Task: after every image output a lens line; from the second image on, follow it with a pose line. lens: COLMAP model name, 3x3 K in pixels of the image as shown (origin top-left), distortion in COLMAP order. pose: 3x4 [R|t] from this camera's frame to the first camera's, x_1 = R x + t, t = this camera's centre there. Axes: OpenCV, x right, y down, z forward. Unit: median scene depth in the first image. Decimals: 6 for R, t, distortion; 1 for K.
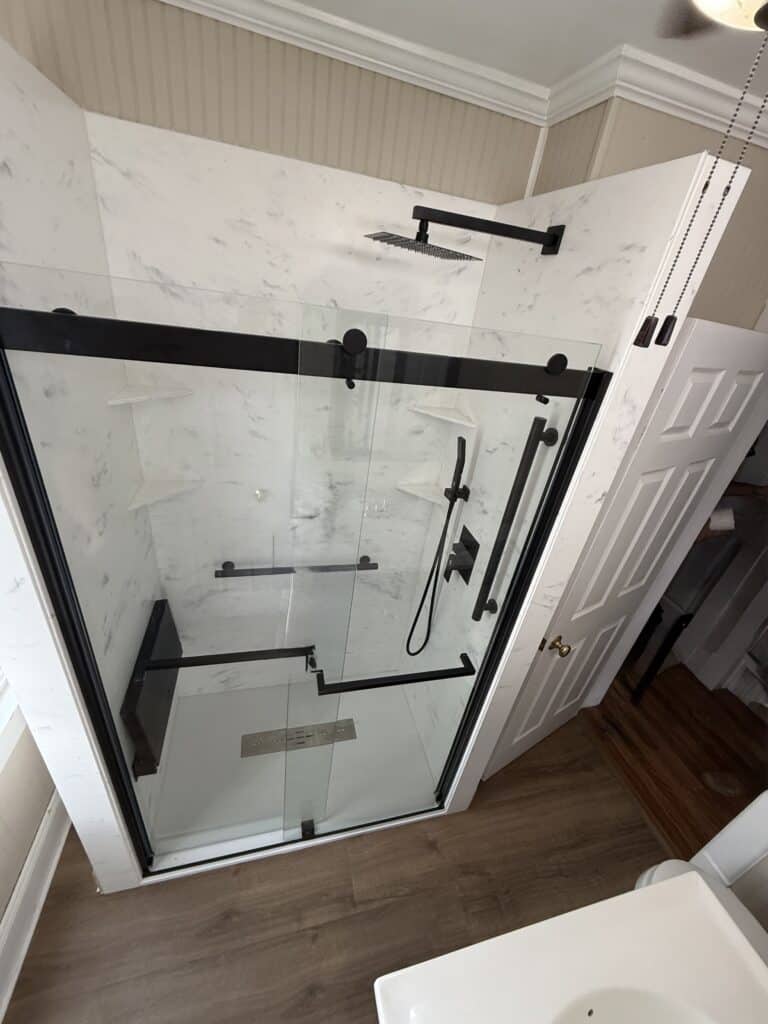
lens RADIAL K [[406.9, 0, 385.2], [0, 406.9, 508.1], [0, 0, 1]] dist [-0.000807, -0.000026]
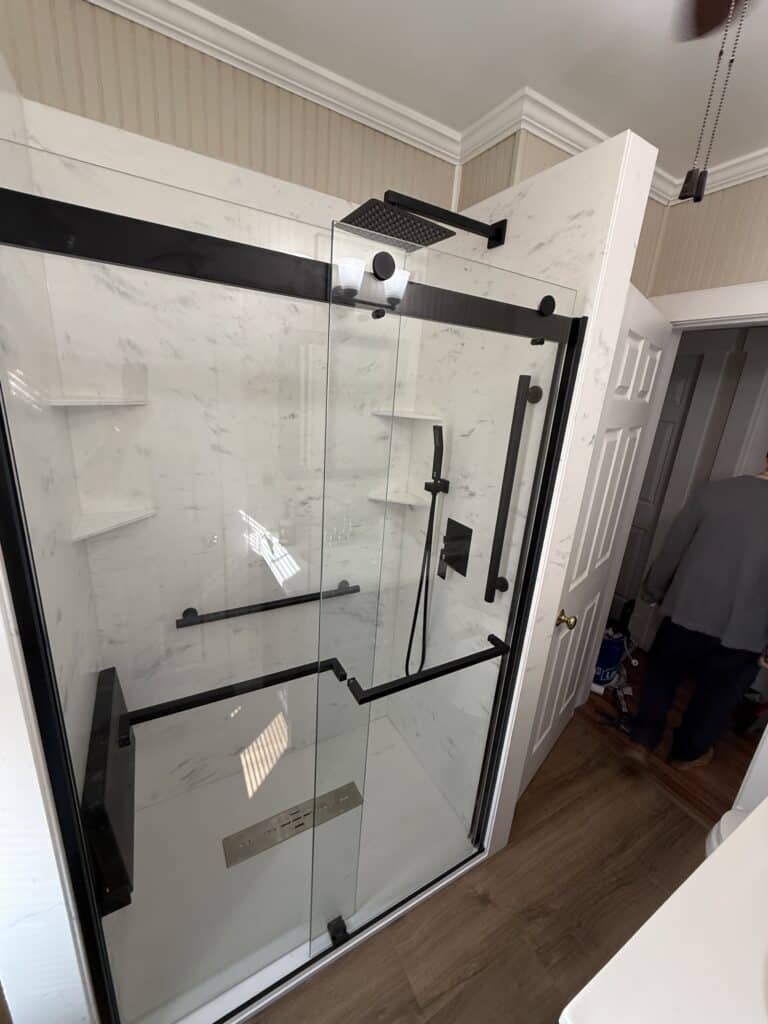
lens RADIAL K [[406.9, 0, 385.2], [0, 406.9, 508.1], [0, 0, 1]] dist [-0.000807, -0.000026]
pose [[0.963799, -0.136072, 0.229295, -0.202681], [0.175684, 0.970987, -0.162234, 0.173266], [-0.200567, 0.196645, 0.959741, 0.089126]]
